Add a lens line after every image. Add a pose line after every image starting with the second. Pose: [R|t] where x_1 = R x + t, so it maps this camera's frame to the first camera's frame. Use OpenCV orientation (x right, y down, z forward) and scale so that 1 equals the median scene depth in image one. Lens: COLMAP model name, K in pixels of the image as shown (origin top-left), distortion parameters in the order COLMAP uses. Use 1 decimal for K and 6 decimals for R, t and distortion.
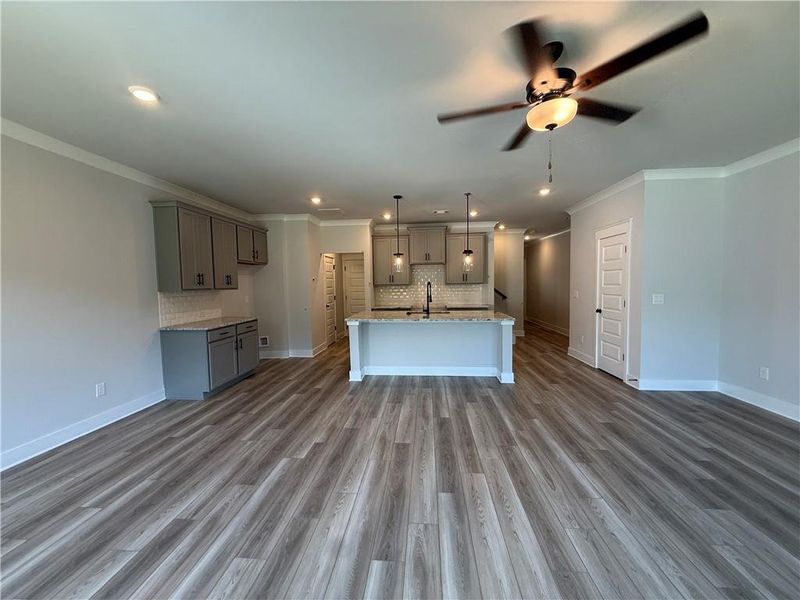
lens RADIAL K [[318.4, 0, 397.9], [0, 318.4, 301.5], [0, 0, 1]] dist [-0.000980, 0.000150]
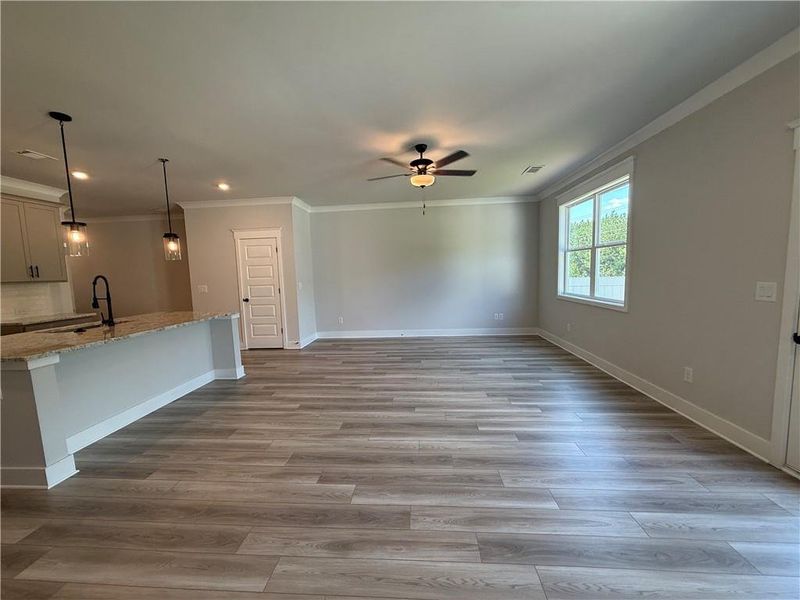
lens RADIAL K [[318.4, 0, 397.1], [0, 318.4, 300.9], [0, 0, 1]] dist [-0.000980, 0.000150]
pose [[-0.008312, -0.075670, 0.997098, -0.676667], [0.090083, 0.993022, 0.076112, -0.008812], [-0.995900, 0.090454, -0.001437, 0.549146]]
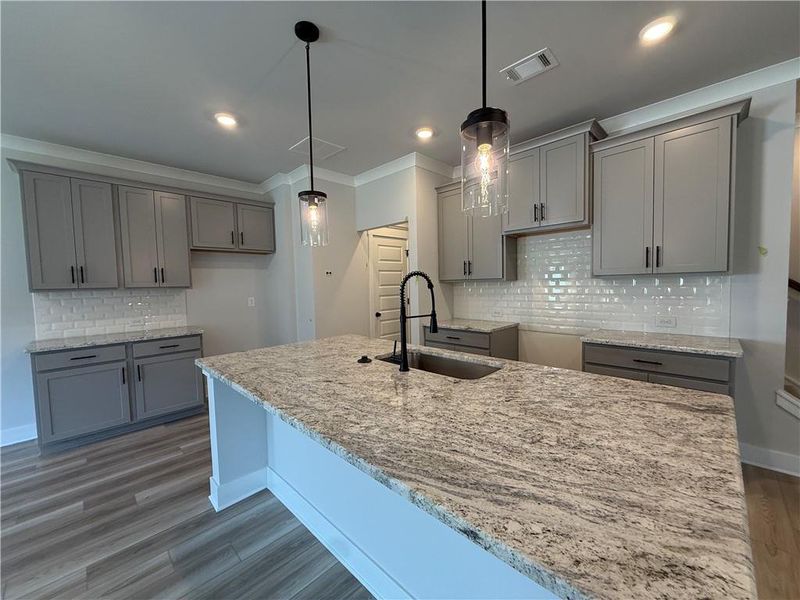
lens RADIAL K [[318.4, 0, 398.2], [0, 318.4, 302.0], [0, 0, 1]] dist [-0.000980, 0.000150]
pose [[0.772120, 0.035905, -0.634461, 0.370605], [-0.025940, 0.999351, 0.024986, -0.047941], [0.634947, -0.002835, 0.772551, 0.944786]]
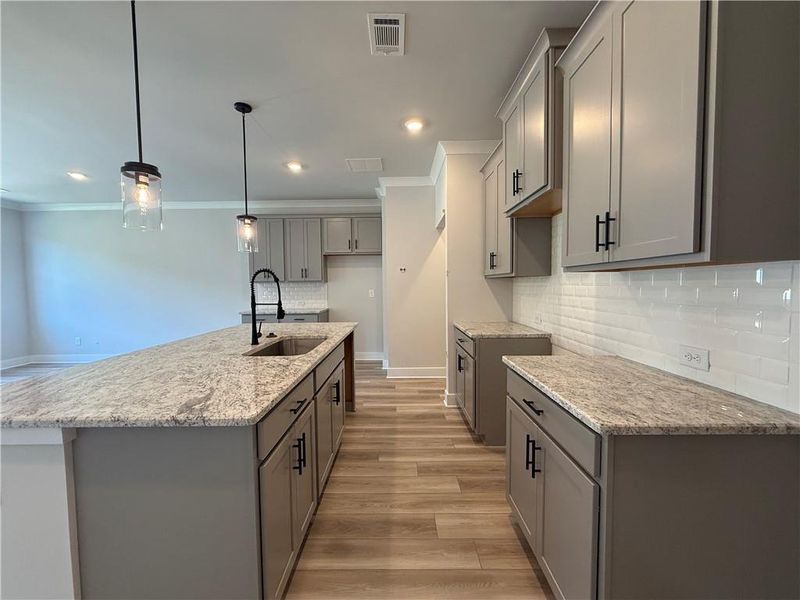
lens RADIAL K [[318.4, 0, 398.4], [0, 318.4, 298.3], [0, 0, 1]] dist [-0.000980, 0.000150]
pose [[0.085258, 0.058753, -0.994625, 0.669115], [-0.046690, 0.997399, 0.054914, -0.068285], [0.995264, 0.041757, 0.087779, 1.455057]]
